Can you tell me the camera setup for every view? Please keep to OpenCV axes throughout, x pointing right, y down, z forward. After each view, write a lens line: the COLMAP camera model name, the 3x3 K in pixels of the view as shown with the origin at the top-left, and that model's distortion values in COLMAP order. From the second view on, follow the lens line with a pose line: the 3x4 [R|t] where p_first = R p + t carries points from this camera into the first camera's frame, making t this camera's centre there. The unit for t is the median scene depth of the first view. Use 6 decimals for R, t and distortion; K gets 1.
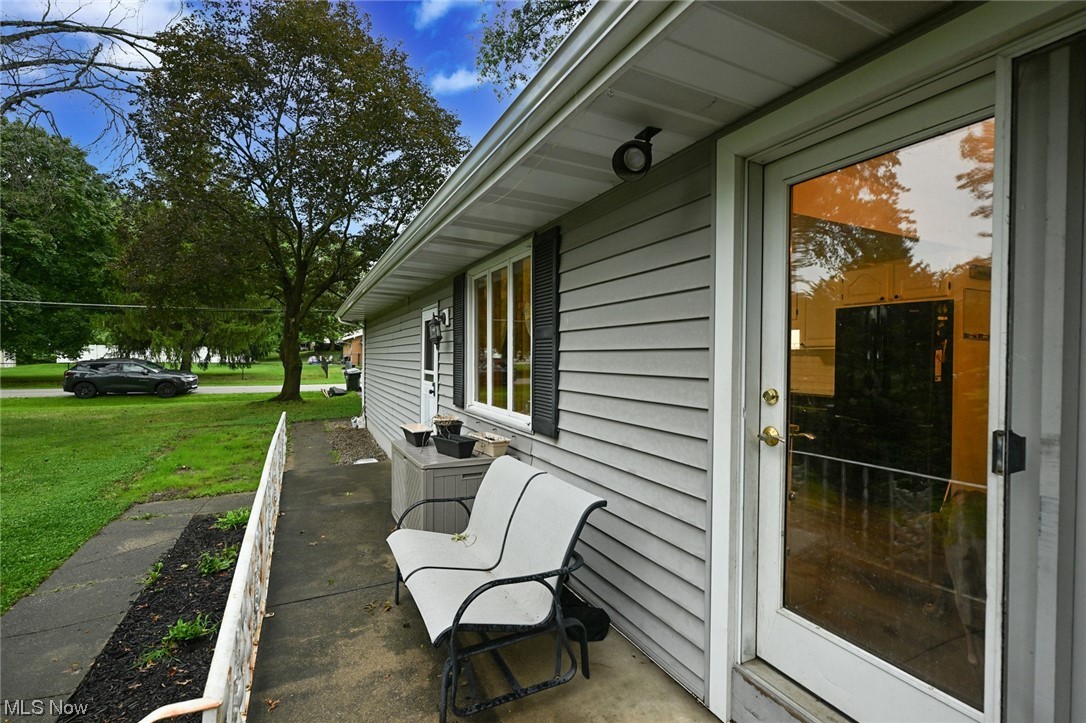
lens RADIAL K [[489.7, 0, 543.8], [0, 489.7, 364.1], [0, 0, 1]] dist [0.001208, 0.000012]
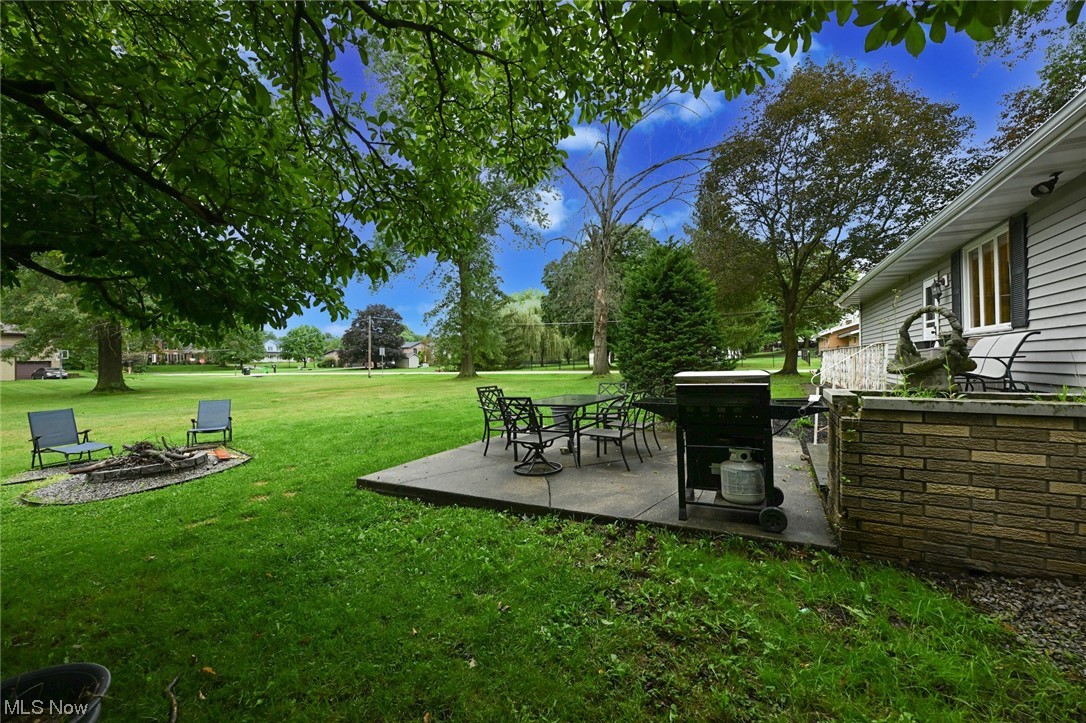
lens RADIAL K [[438.6, 0, 534.0], [0, 438.6, 364.5], [0, 0, 1]] dist [-0.000863, 0.000664]
pose [[0.582600, -0.019966, -0.812514, 0.080078], [0.014152, 0.999796, -0.014421, 0.083358], [0.812636, -0.003097, 0.582764, -0.422248]]
